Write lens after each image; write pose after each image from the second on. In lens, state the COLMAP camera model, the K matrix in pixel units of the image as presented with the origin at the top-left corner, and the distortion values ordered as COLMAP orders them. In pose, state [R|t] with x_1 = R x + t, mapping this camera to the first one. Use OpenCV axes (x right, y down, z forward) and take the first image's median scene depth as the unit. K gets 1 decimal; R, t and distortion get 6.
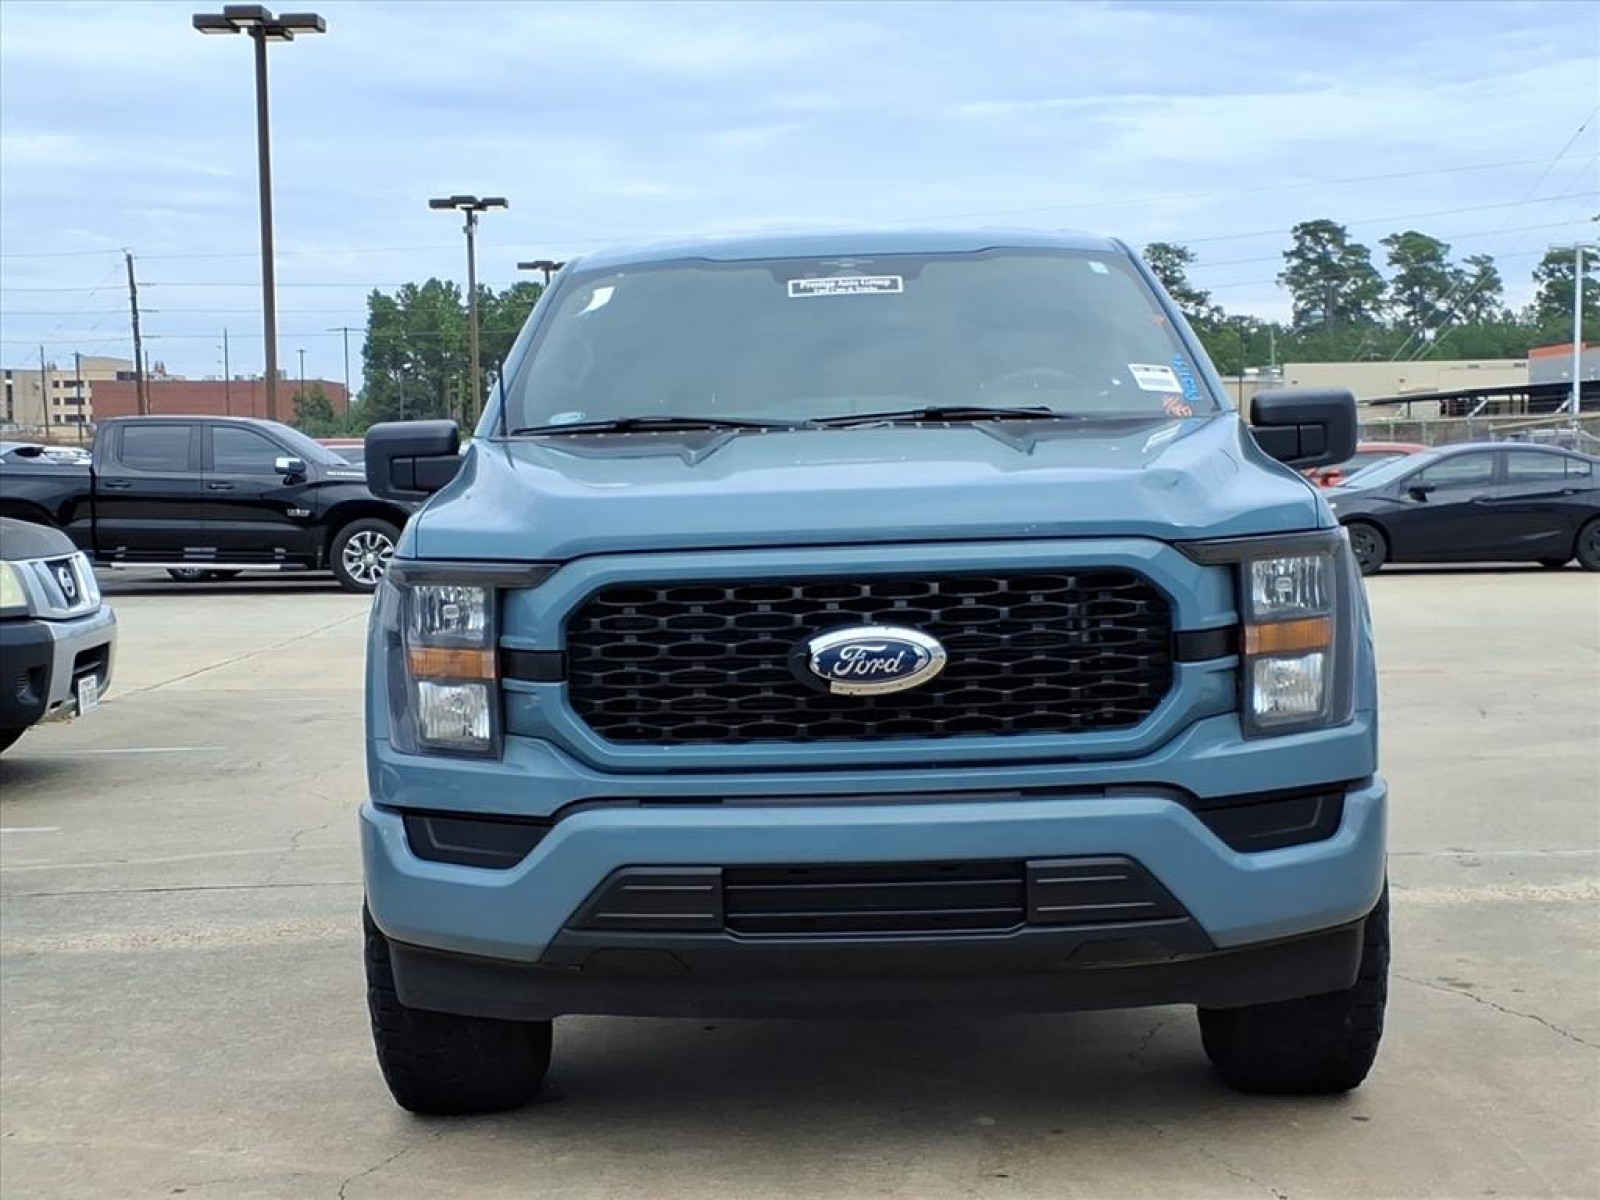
lens RADIAL K [[2506.1, 0, 760.4], [0, 2506.1, 603.4], [0, 0, 1]] dist [0.325002, -1.165043]
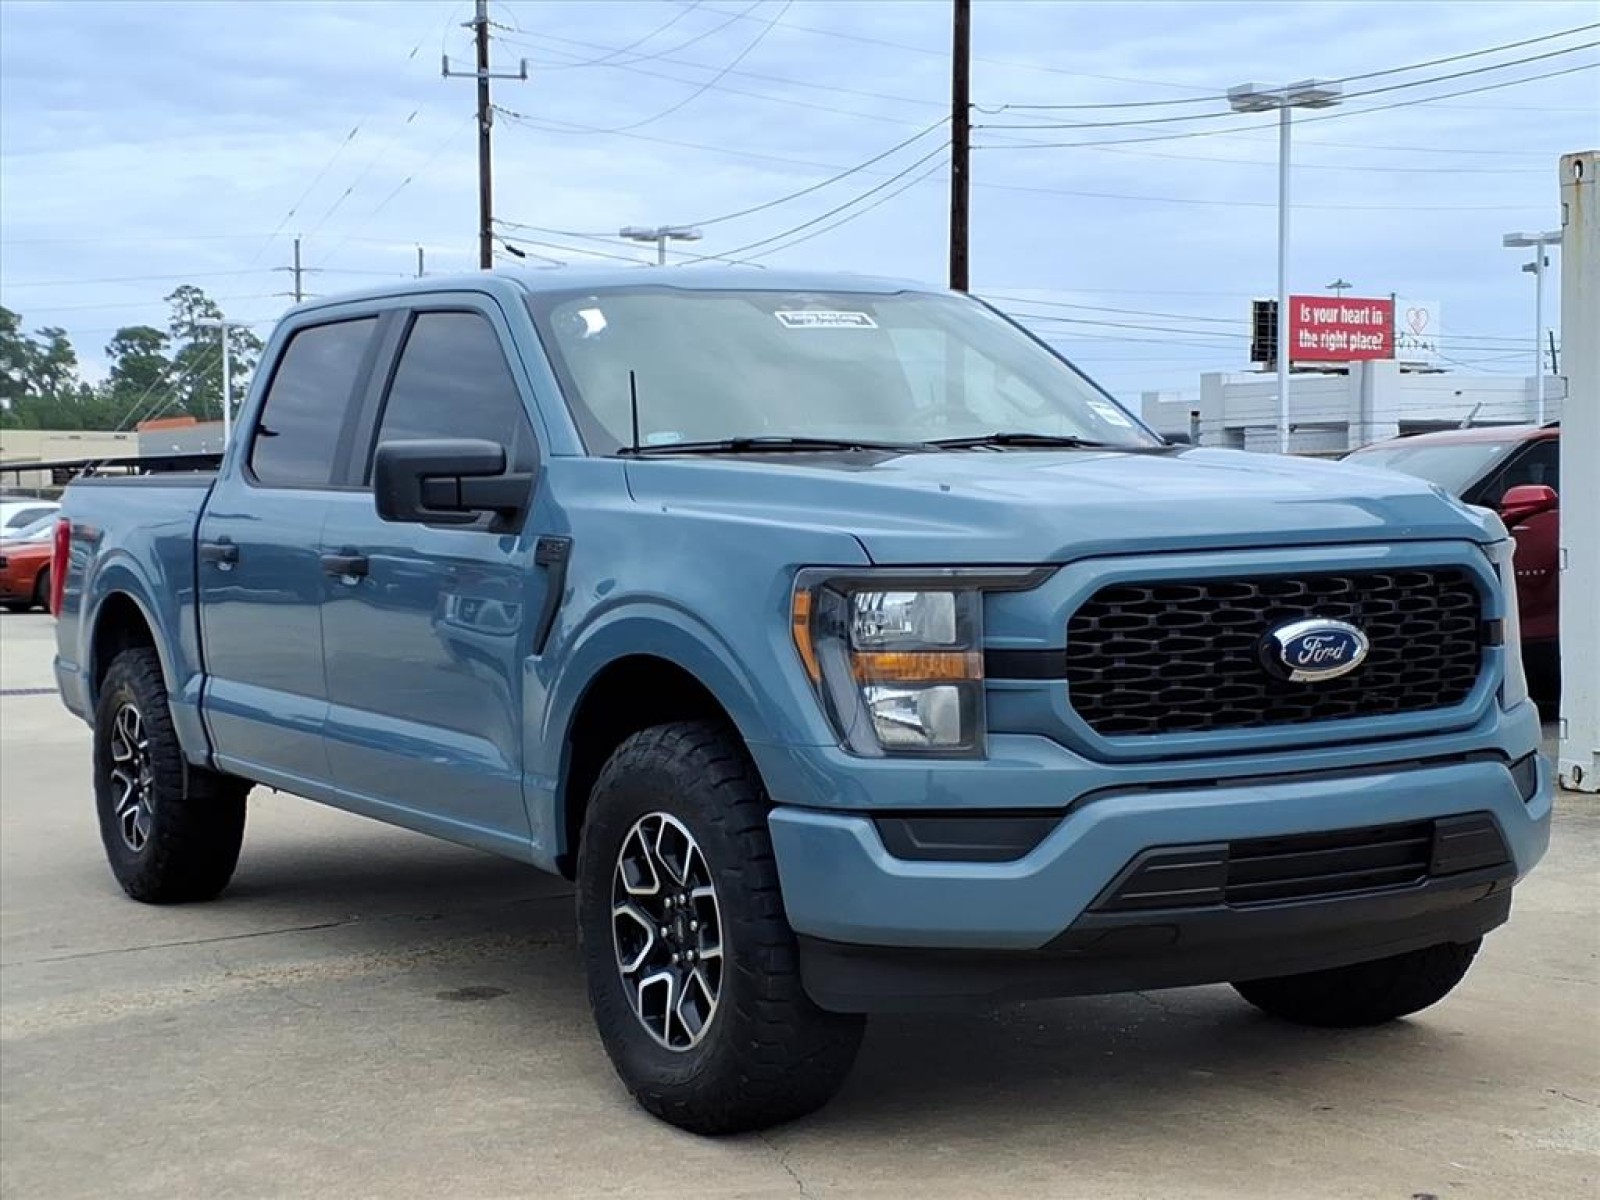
lens RADIAL K [[2506.1, 0, 760.4], [0, 2506.1, 603.4], [0, 0, 1]] dist [0.325002, -1.165043]
pose [[0.835619, -0.012908, 0.549157, -0.738626], [0.028787, 0.999379, -0.020312, 0.016988], [-0.548554, 0.032781, 0.835472, 0.183075]]
